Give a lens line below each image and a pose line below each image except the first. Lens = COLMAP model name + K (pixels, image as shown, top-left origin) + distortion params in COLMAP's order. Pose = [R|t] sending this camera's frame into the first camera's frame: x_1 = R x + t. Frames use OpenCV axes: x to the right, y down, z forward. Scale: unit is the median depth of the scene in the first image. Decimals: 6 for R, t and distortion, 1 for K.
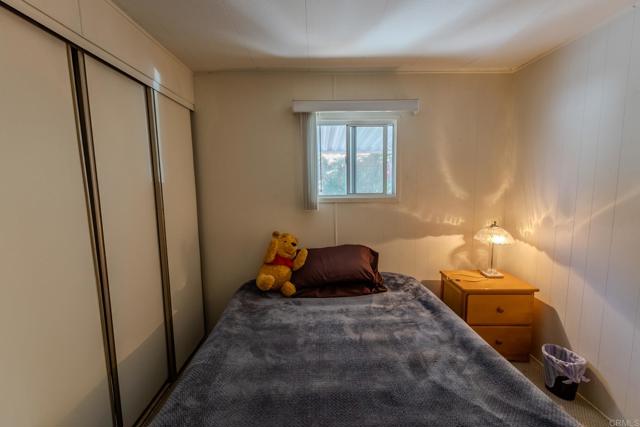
lens RADIAL K [[301.5, 0, 318.2], [0, 301.5, 214.1], [0, 0, 1]] dist [-0.000140, -0.000144]
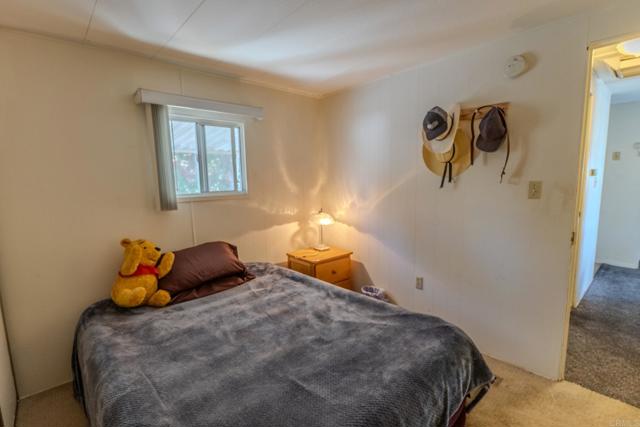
lens RADIAL K [[301.5, 0, 318.2], [0, 301.5, 214.1], [0, 0, 1]] dist [-0.000140, -0.000144]
pose [[0.754778, -0.080417, 0.651033, -0.300719], [0.083308, 0.996172, 0.026466, 0.011991], [-0.650669, 0.034260, 0.758588, -0.002029]]
